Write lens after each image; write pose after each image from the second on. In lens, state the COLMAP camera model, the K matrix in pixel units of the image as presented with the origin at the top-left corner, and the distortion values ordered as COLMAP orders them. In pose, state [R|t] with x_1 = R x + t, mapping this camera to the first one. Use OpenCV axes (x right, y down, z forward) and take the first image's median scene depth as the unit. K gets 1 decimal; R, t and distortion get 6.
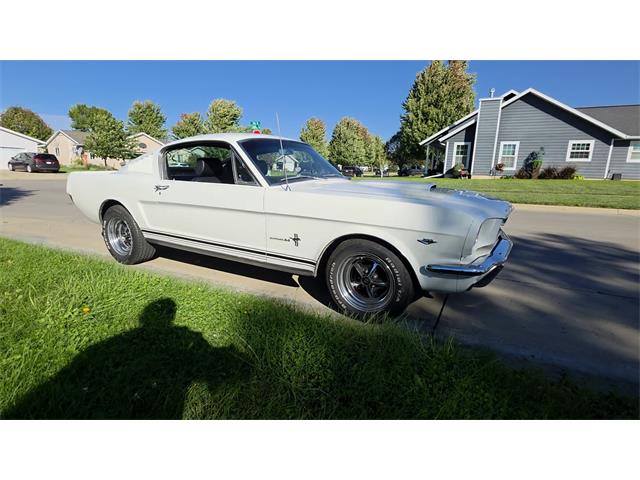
lens RADIAL K [[316.0, 0, 320.0], [0, 316.0, 240.0], [0, 0, 1]] dist [-0.000253, -0.001812]
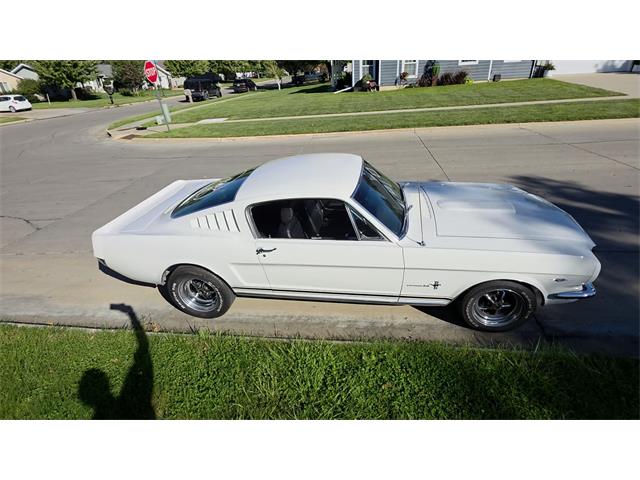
lens RADIAL K [[316.0, 0, 320.0], [0, 316.0, 240.0], [0, 0, 1]] dist [-0.000253, -0.001812]
pose [[0.937608, -0.229954, 0.260791, -0.085678], [0.152402, 0.945973, 0.286197, -0.064331], [-0.312513, -0.228596, 0.921998, 0.011529]]
